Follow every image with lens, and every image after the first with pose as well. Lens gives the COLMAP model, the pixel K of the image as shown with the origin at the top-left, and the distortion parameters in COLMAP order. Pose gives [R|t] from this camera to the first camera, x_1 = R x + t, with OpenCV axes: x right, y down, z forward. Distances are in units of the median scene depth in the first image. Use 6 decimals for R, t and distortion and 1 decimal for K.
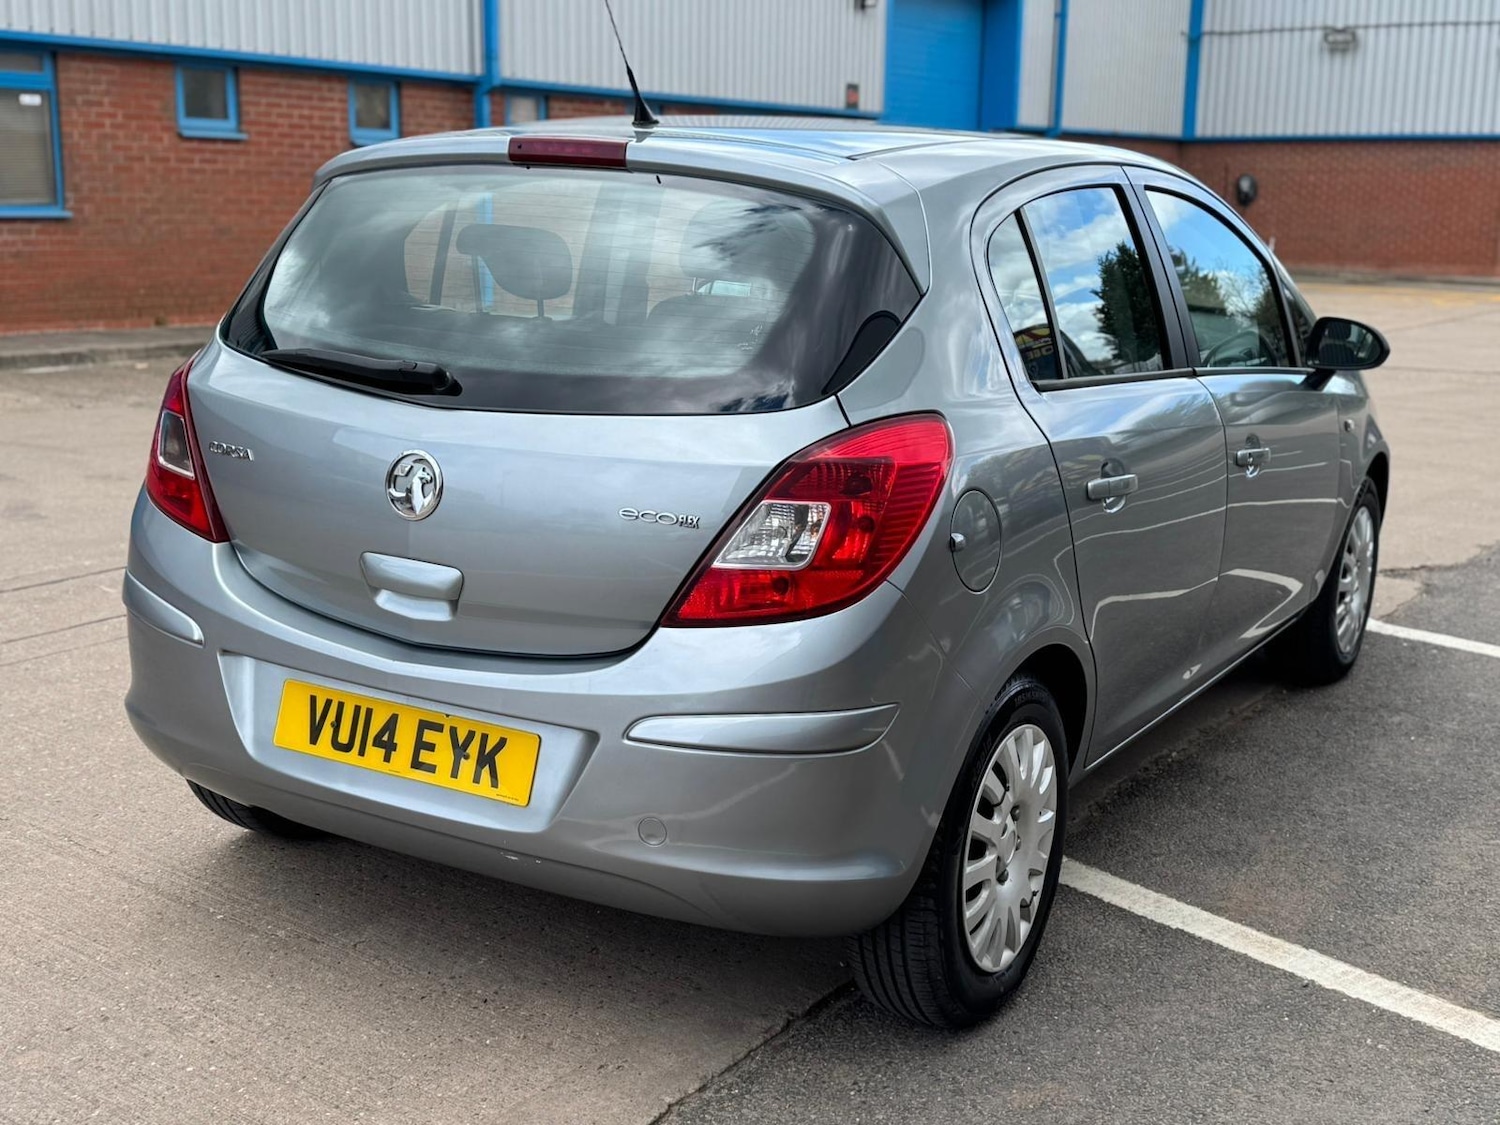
lens RADIAL K [[1860.8, 0, 779.5], [0, 1860.8, 558.1], [0, 0, 1]] dist [0.145473, -0.308447]
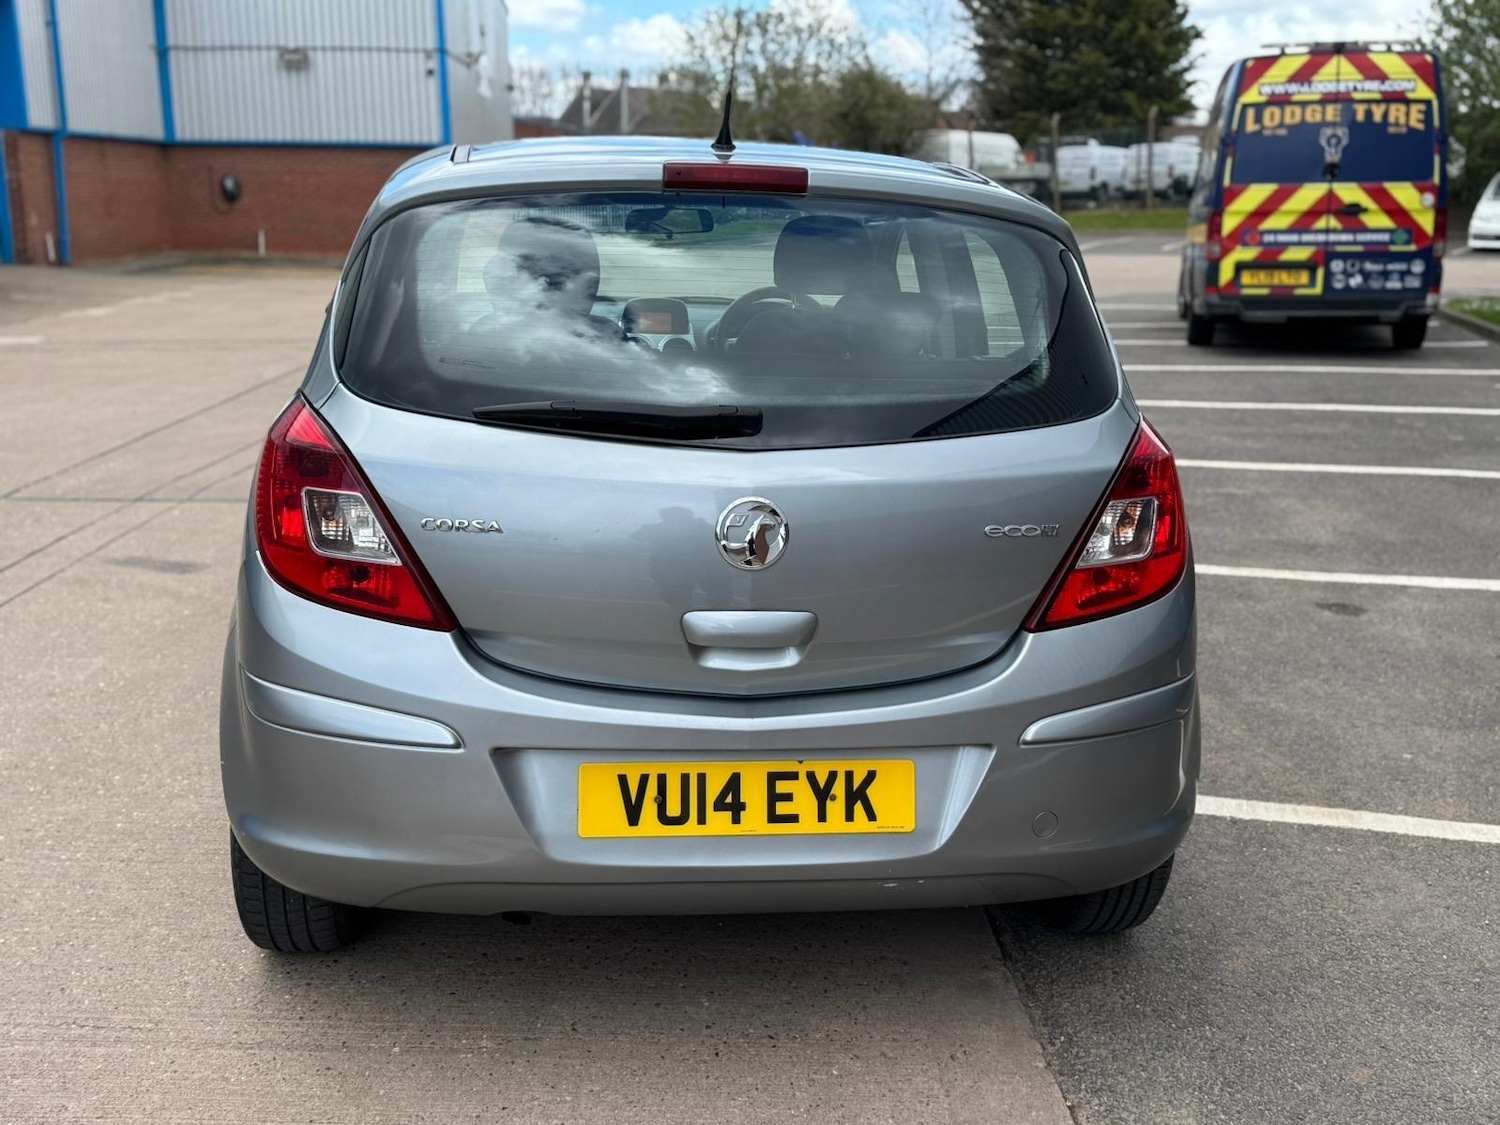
lens RADIAL K [[1585.3, 0, 750.0], [0, 1585.3, 562.5], [0, 0, 1]] dist [0.159806, -0.300248]
pose [[0.802212, -0.151738, 0.577435, -0.663912], [0.127850, 0.988389, 0.082111, -0.092350], [-0.583190, 0.007955, 0.812297, 0.326681]]
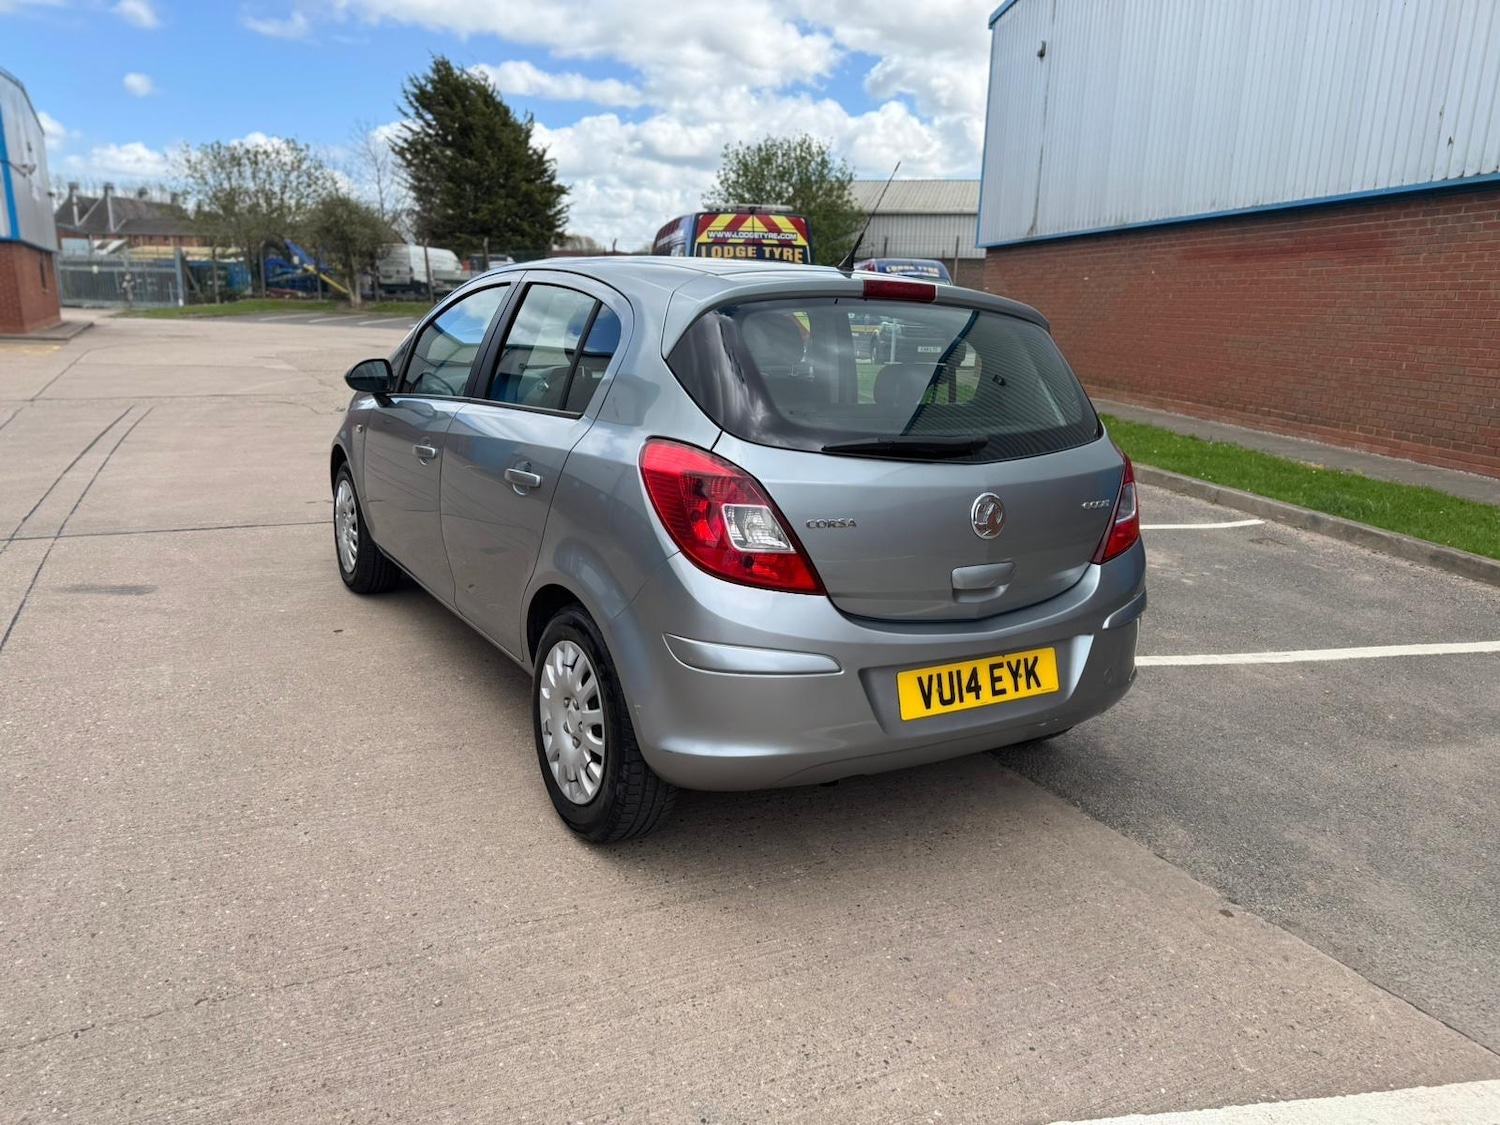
lens RADIAL K [[1097.2, 0, 747.8], [0, 1097.2, 530.9], [0, 0, 1]] dist [0.060905, -0.065962]
pose [[0.466603, -0.189042, 0.864028, -1.063841], [0.152127, 0.979487, 0.132150, -0.177053], [-0.871286, 0.069780, 0.485790, 0.718851]]
